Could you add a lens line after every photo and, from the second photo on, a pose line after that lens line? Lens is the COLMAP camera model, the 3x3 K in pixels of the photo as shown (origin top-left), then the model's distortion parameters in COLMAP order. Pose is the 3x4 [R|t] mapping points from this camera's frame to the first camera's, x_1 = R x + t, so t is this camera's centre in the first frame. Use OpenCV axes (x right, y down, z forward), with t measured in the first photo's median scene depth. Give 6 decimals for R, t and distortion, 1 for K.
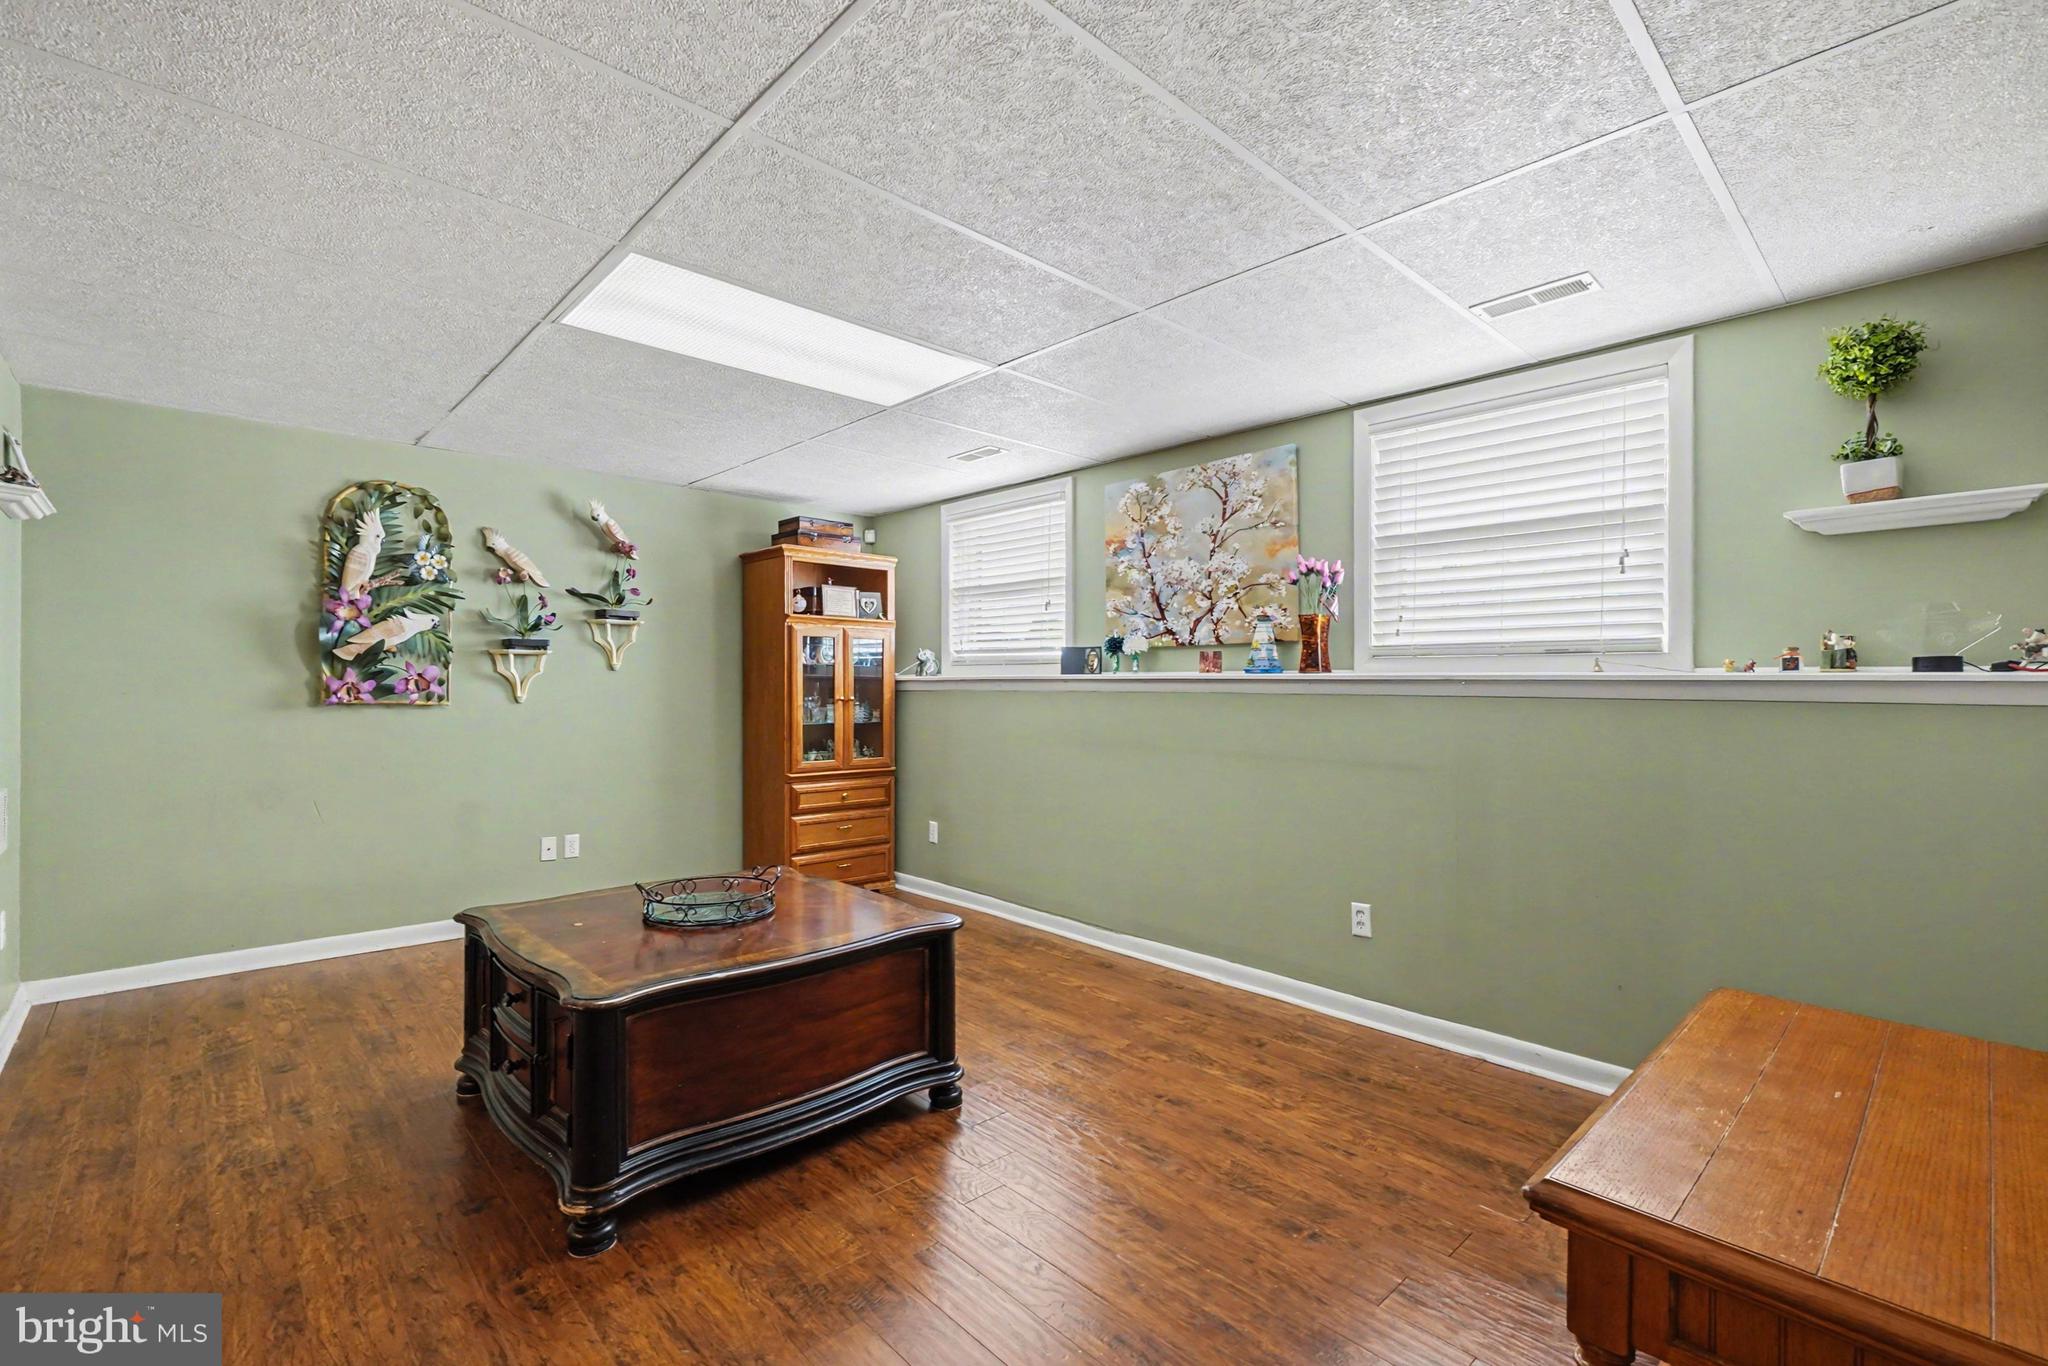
lens RADIAL K [[895.7, 0, 1007.3], [0, 895.7, 685.8], [0, 0, 1]] dist [-0.009636, 0.002325]
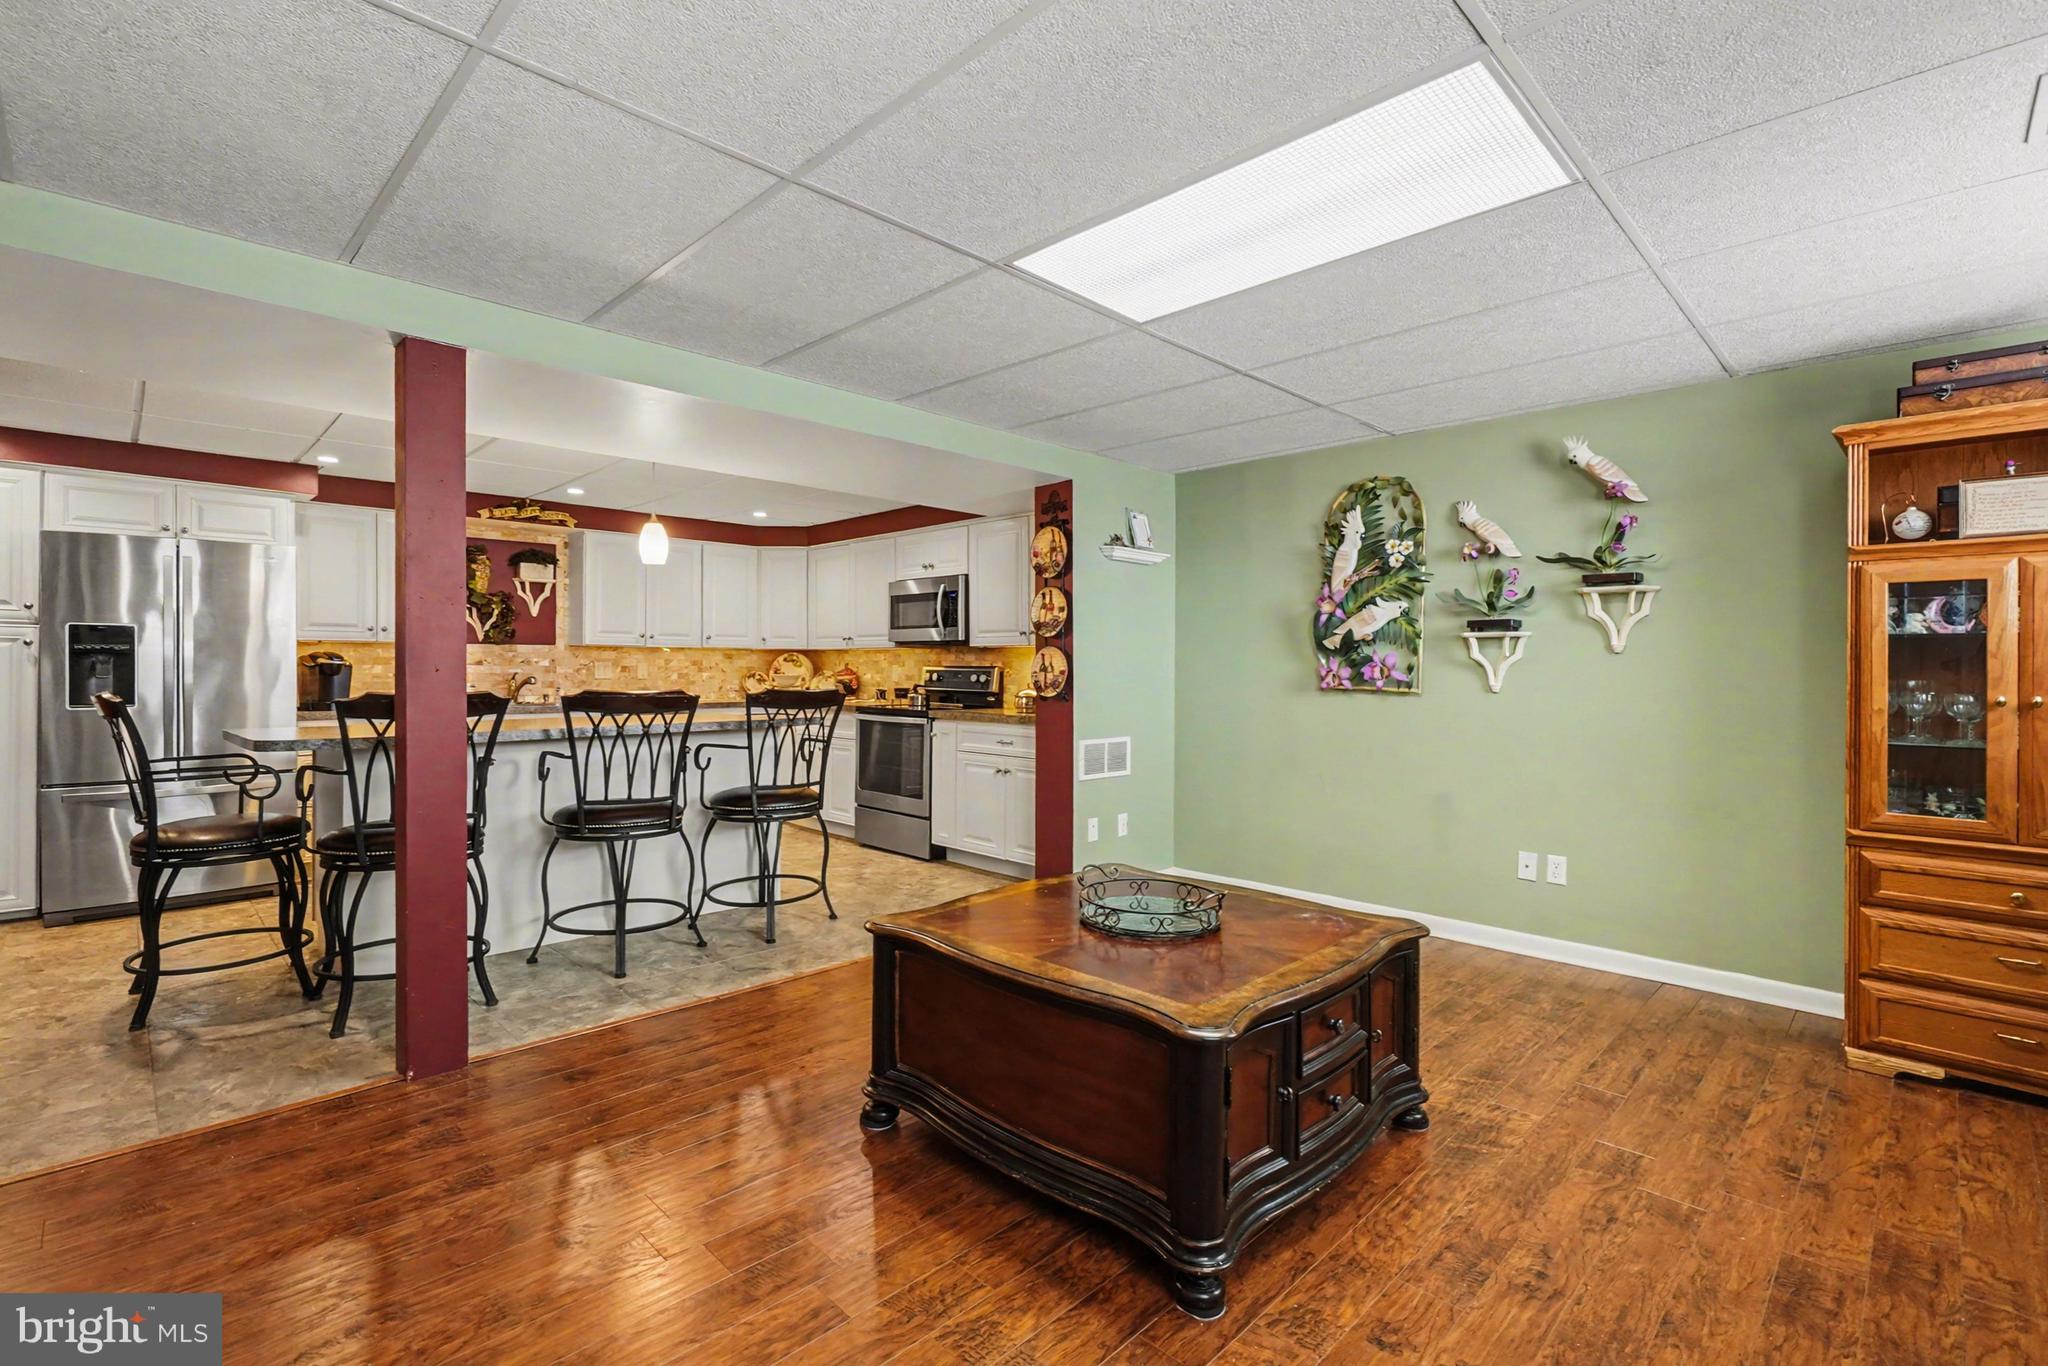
lens RADIAL K [[930.2, 0, 1008.7], [0, 930.2, 679.8], [0, 0, 1]] dist [-0.001273, -0.000108]
pose [[0.035271, 0.008158, -0.999344, 0.400435], [-0.005184, 0.999955, 0.007980, 0.001941], [0.999364, 0.004899, 0.035312, 0.550484]]
